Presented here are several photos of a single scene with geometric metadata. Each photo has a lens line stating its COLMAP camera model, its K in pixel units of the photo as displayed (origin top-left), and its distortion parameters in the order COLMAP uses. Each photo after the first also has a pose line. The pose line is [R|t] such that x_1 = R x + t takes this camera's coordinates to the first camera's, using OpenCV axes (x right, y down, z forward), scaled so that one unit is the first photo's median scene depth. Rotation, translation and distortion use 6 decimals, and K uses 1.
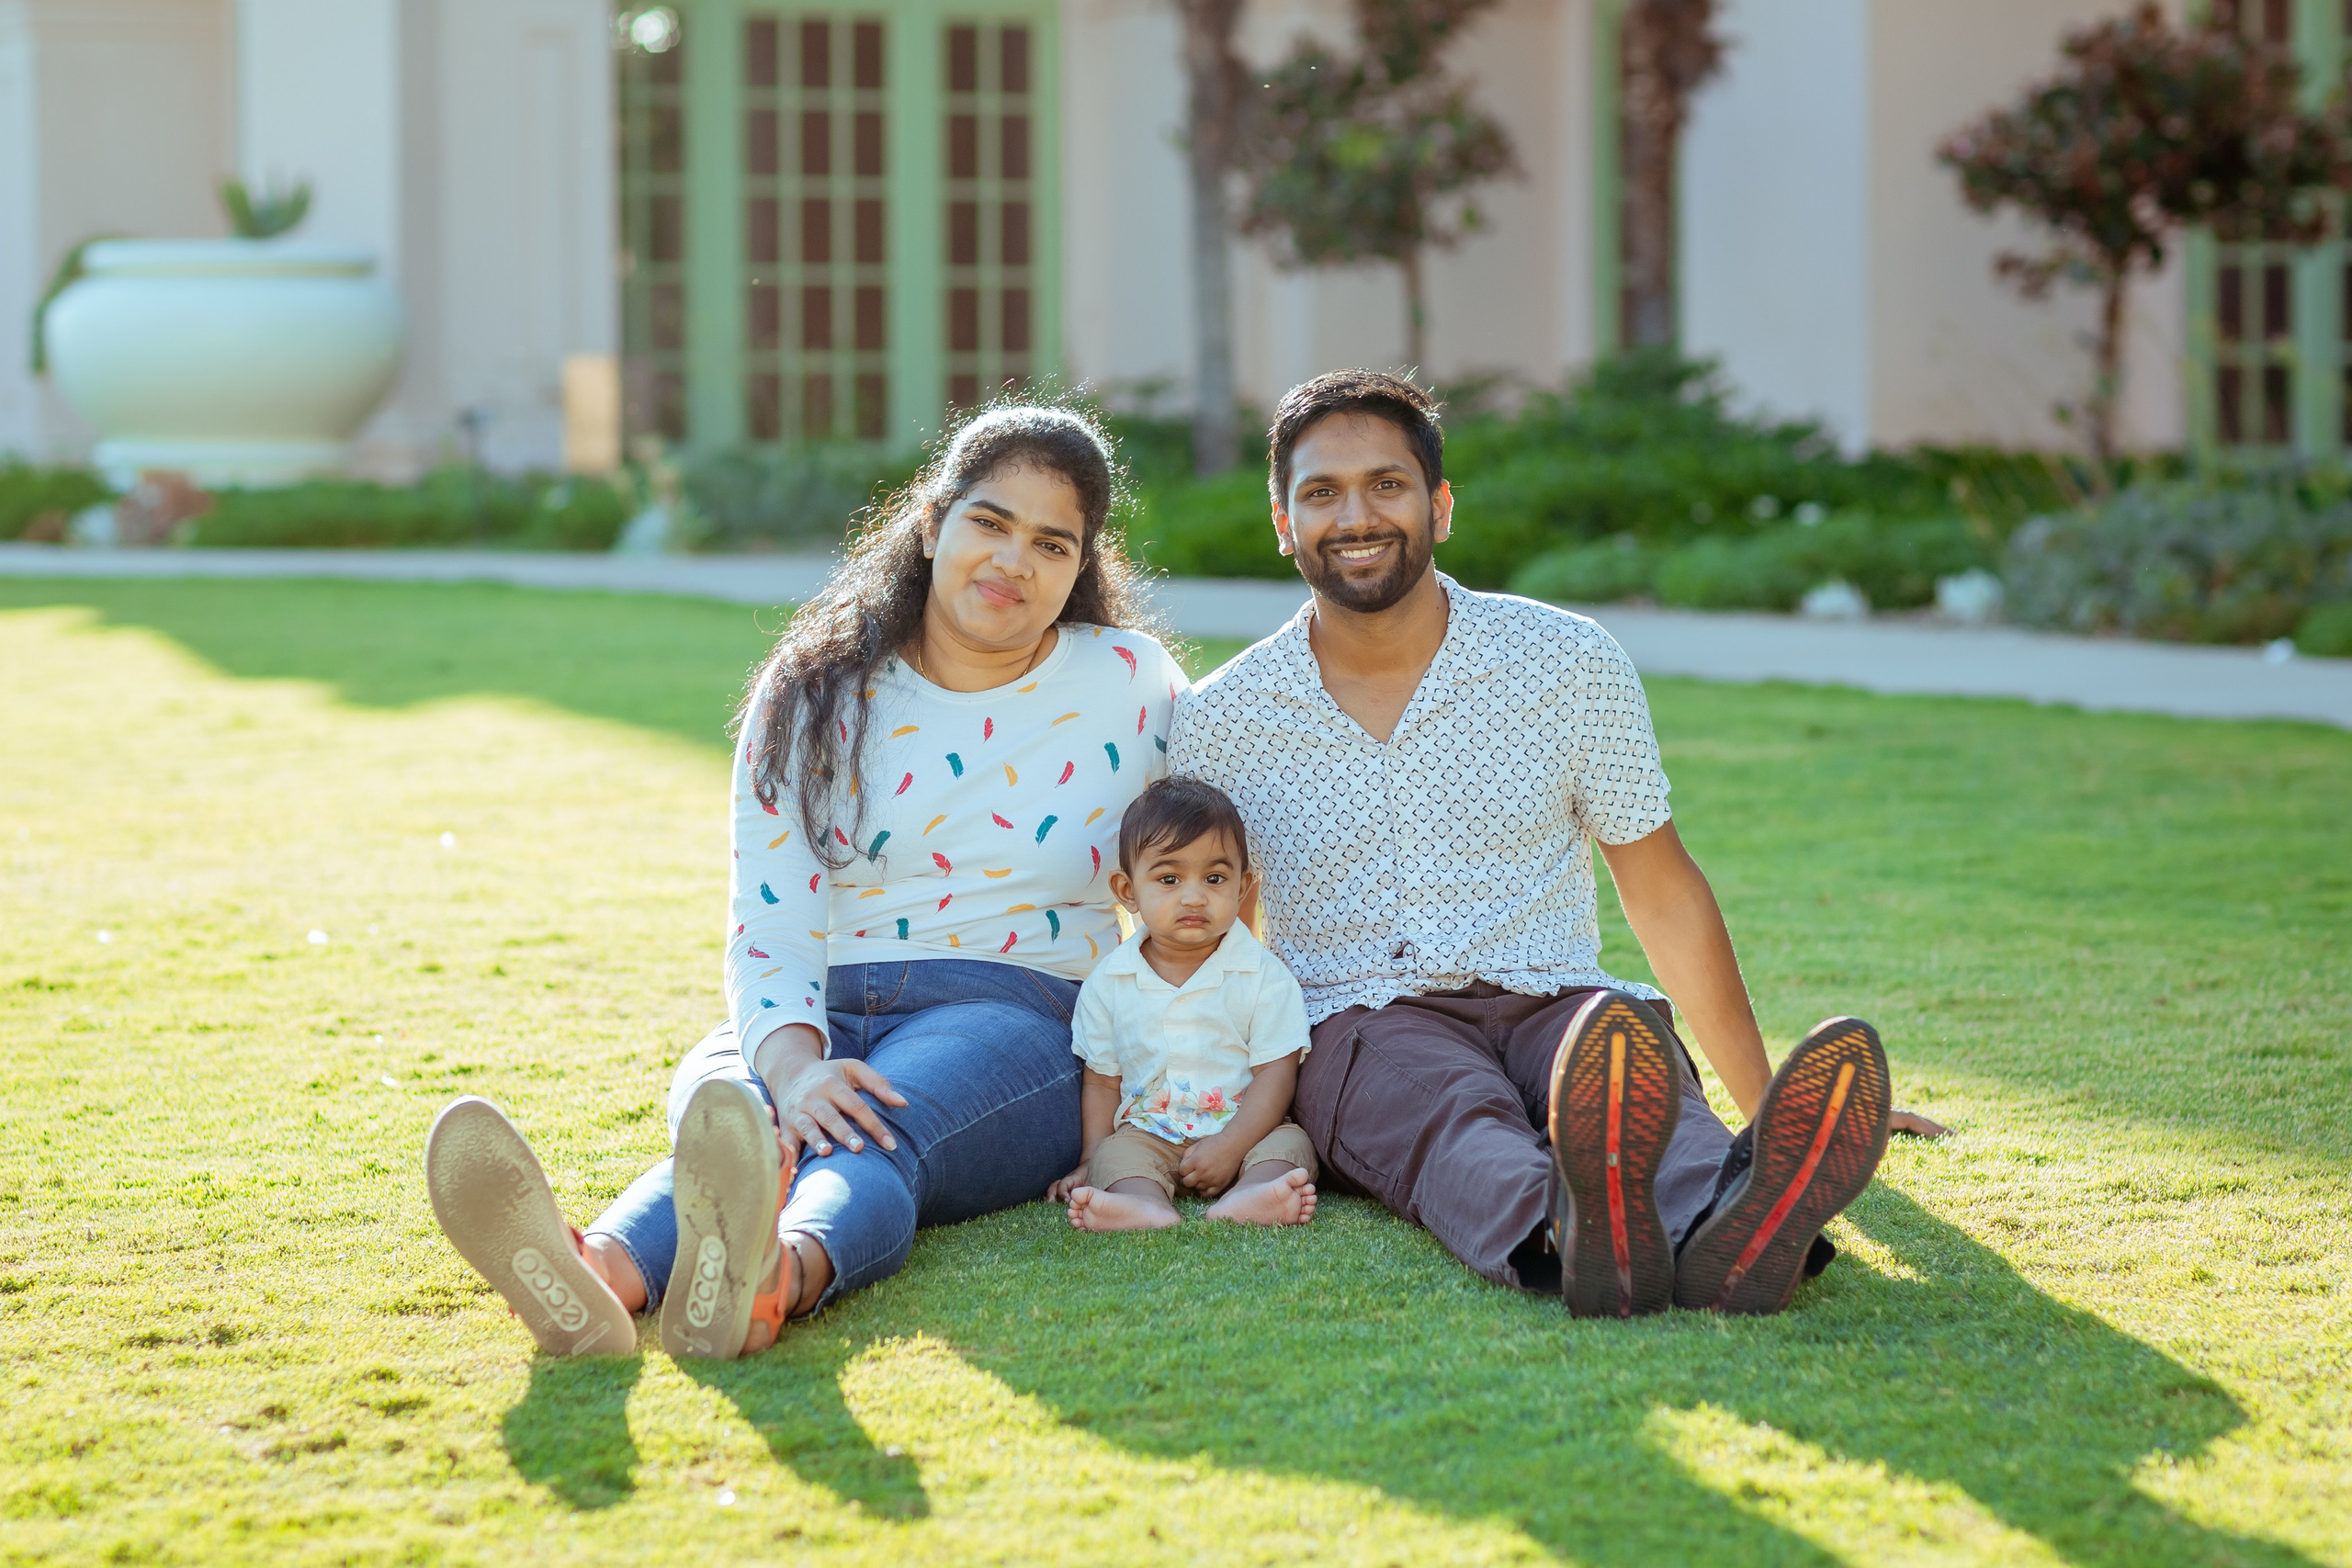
lens RADIAL K [[7622.5, 0, 1176.0], [0, 7622.5, 784.0], [0, 0, 1]] dist [-0.056351, 0.038009]
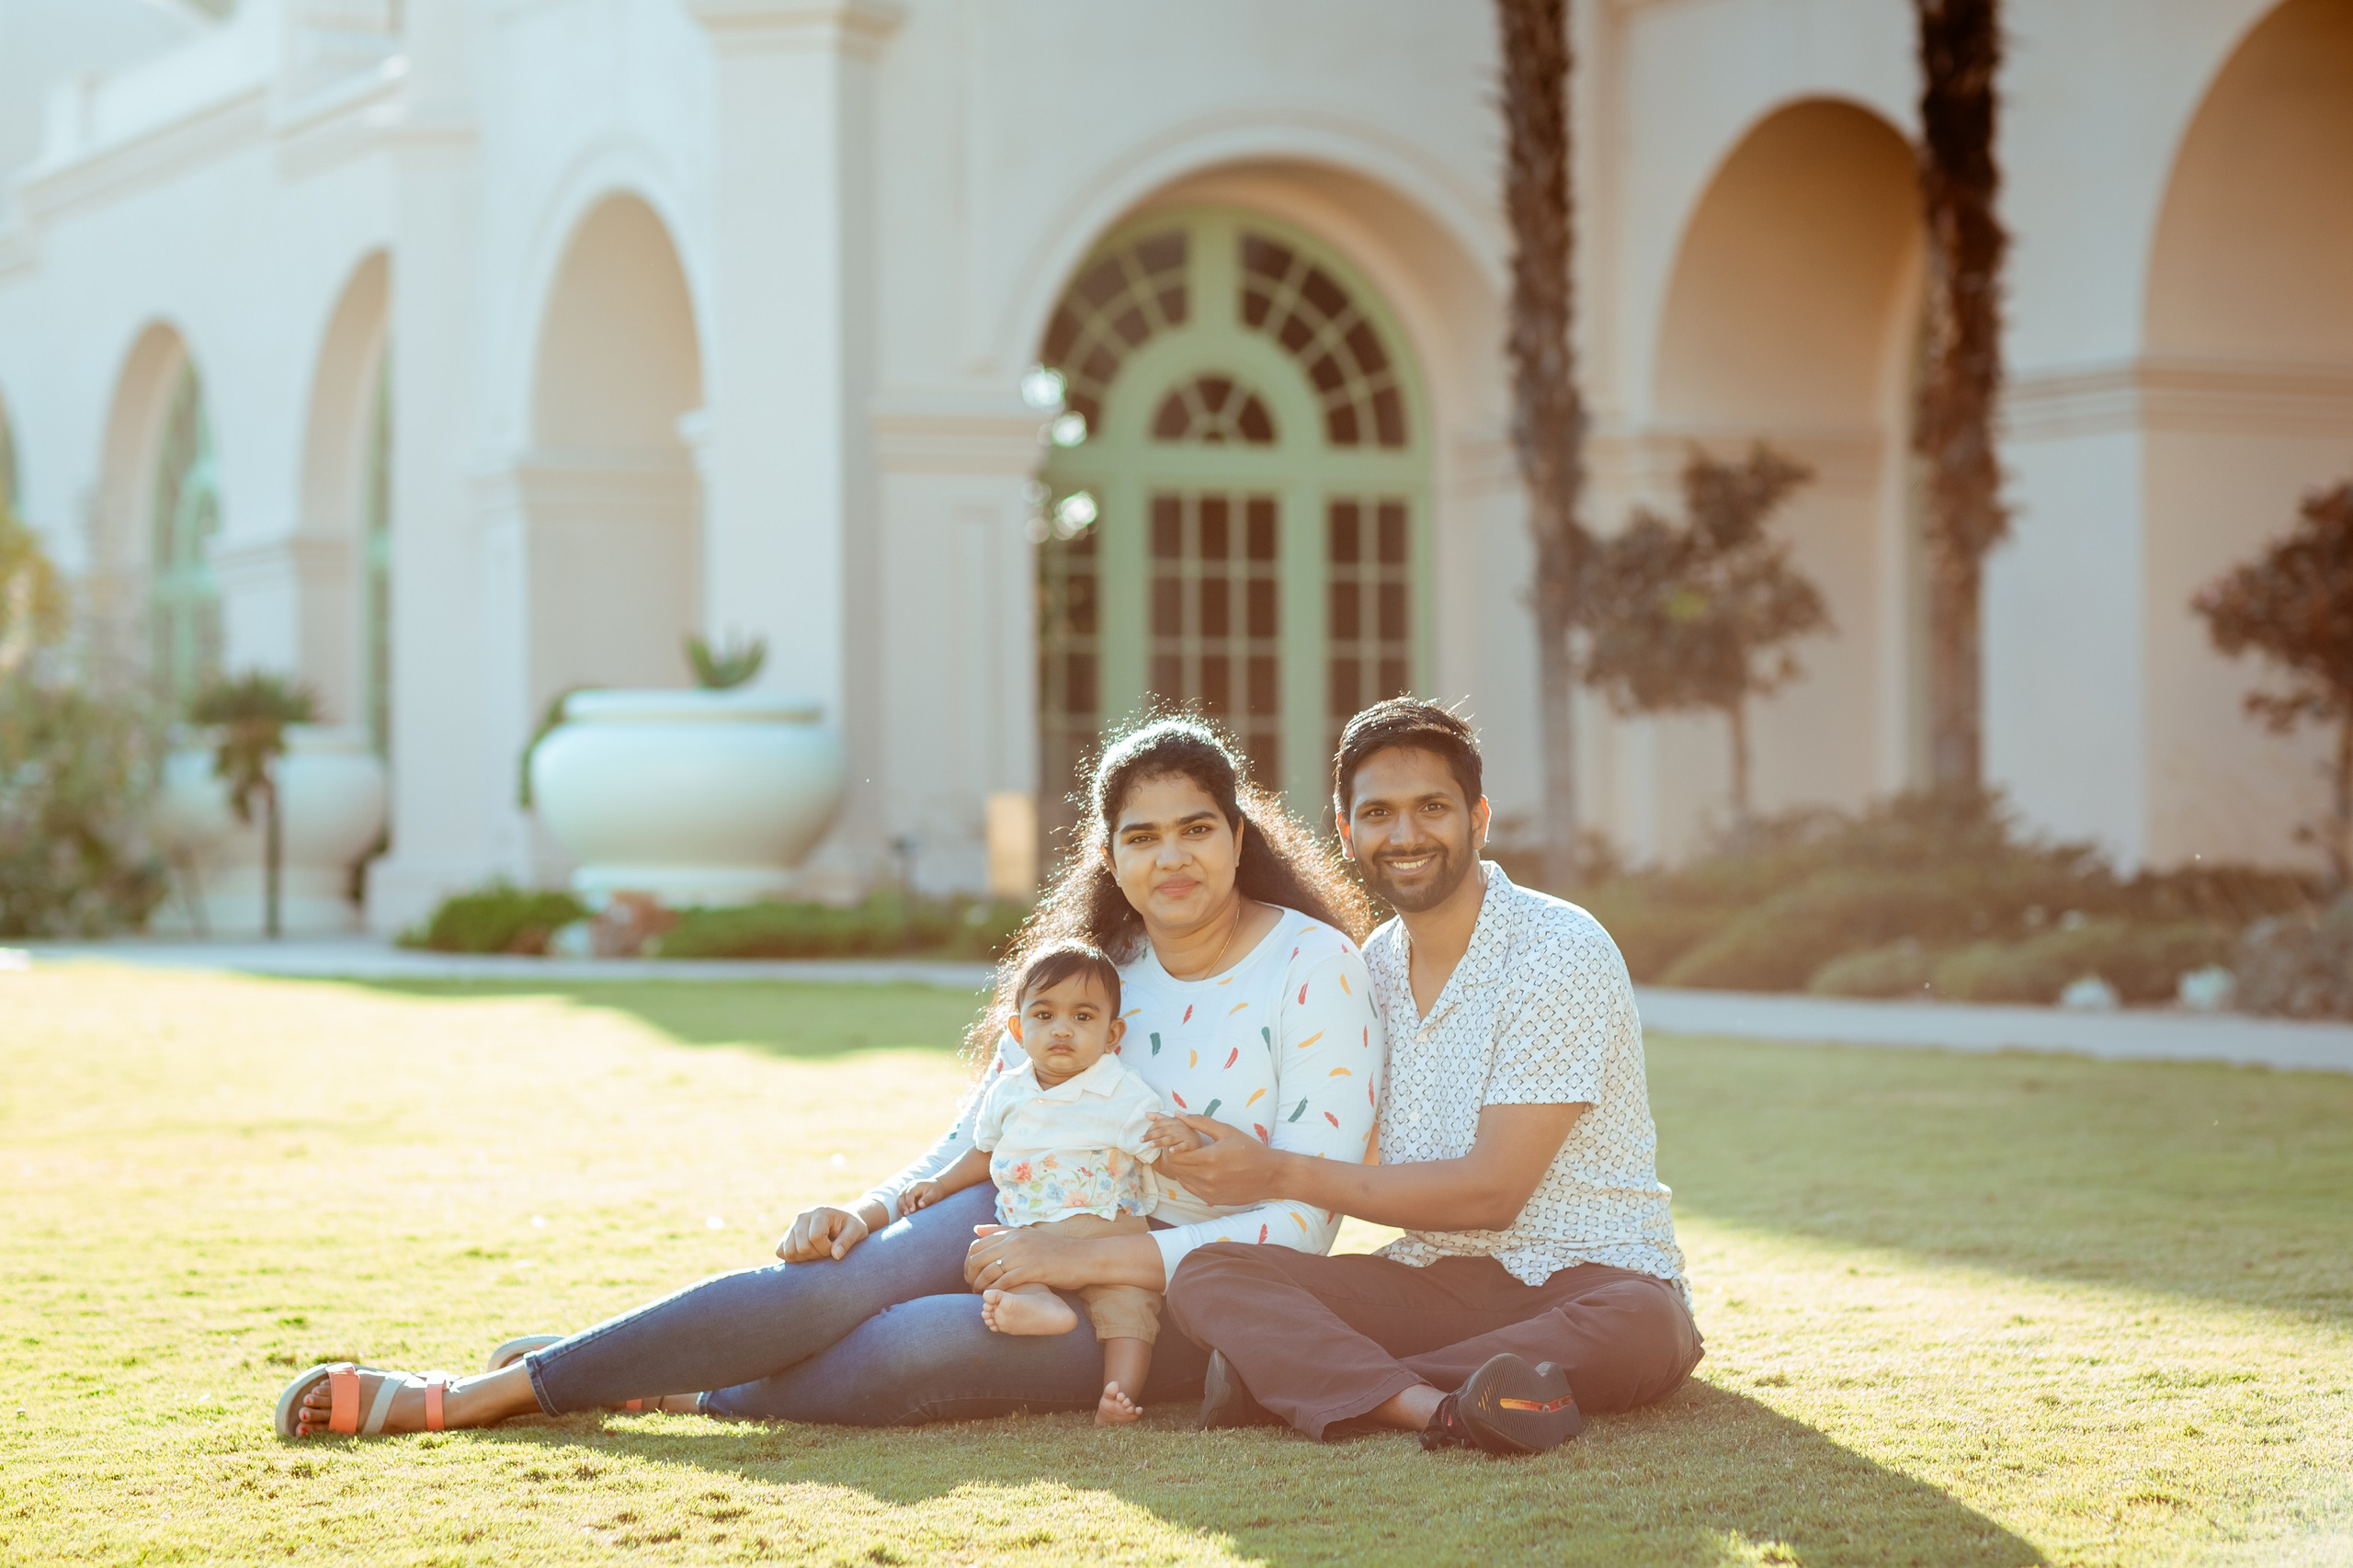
lens RADIAL K [[7626.4, 0, 1176.5], [0, 7626.4, 784.0], [0, 0, 1]] dist [-0.056351, 0.038009]
pose [[0.997192, -0.001609, -0.074864, 0.050280], [-0.003999, 0.997197, -0.074710, 0.041808], [0.074774, 0.074800, 0.994391, -0.191655]]
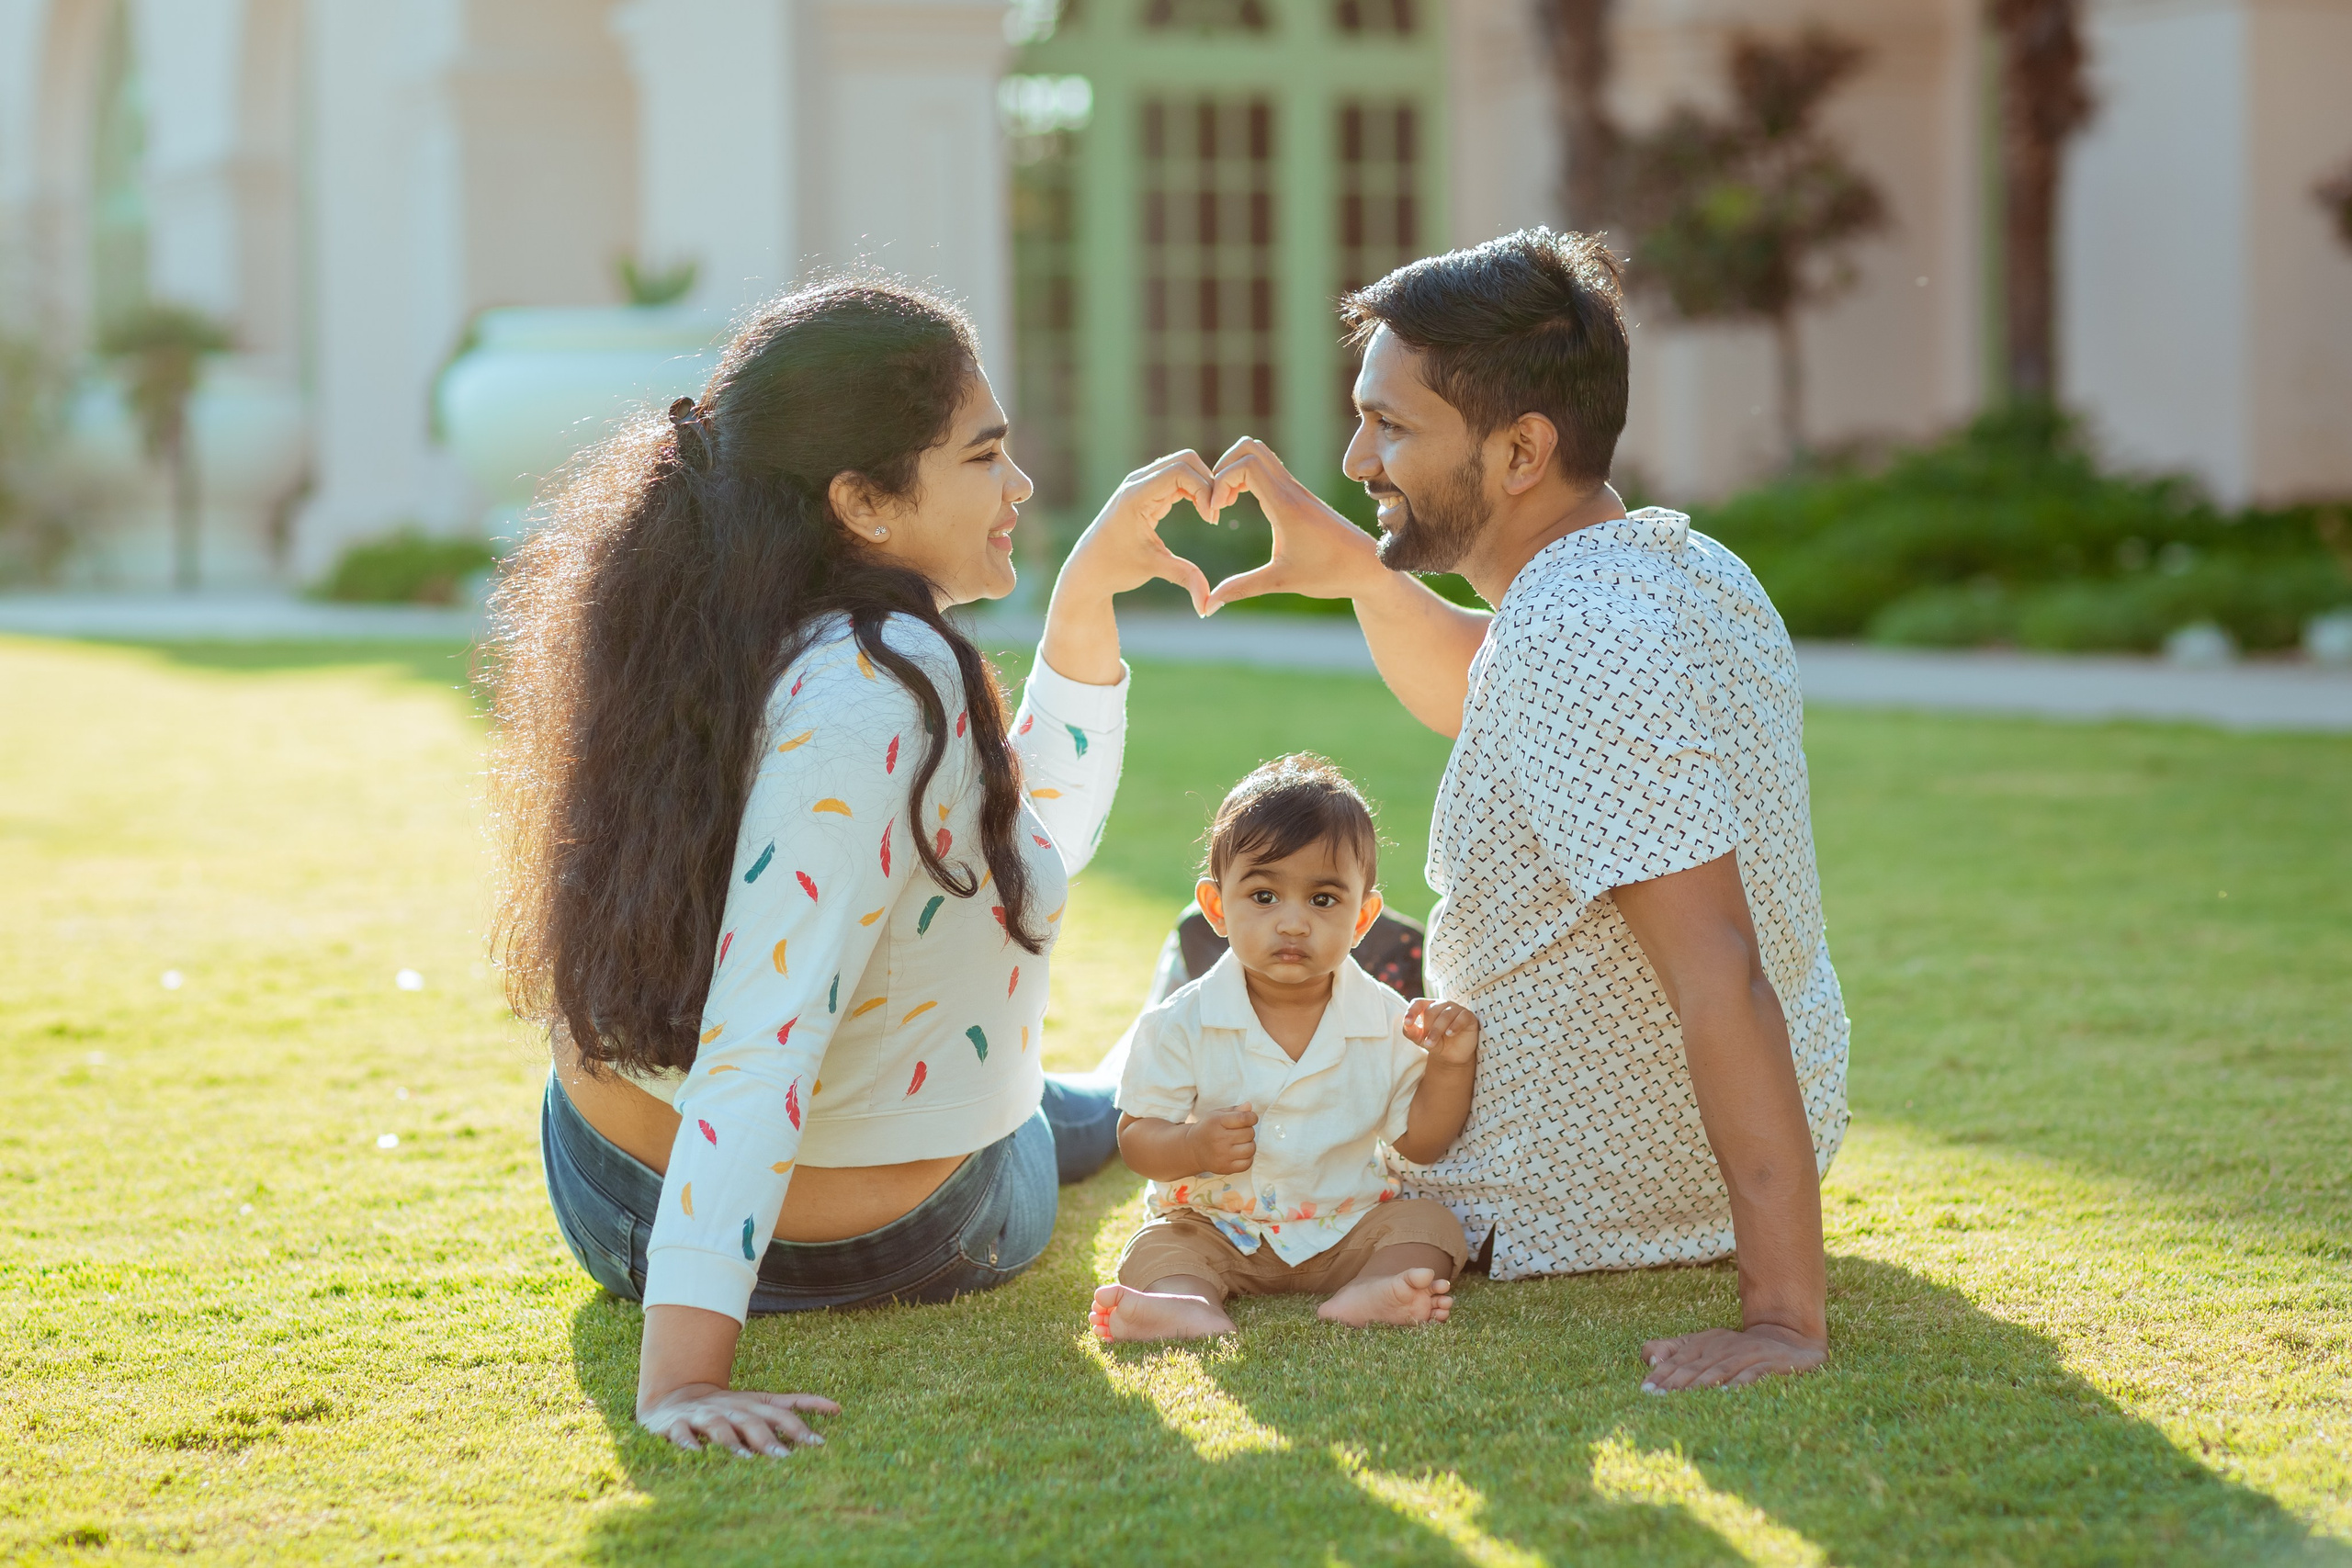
lens RADIAL K [[5994.3, 0, 1176.0], [0, 5994.3, 784.0], [0, 0, 1]] dist [-0.110548, -0.266718]
pose [[0.994630, -0.003236, -0.103448, 0.049633], [0.001213, 0.999807, -0.019613, 0.011431], [0.103492, 0.019382, 0.994441, 0.327091]]
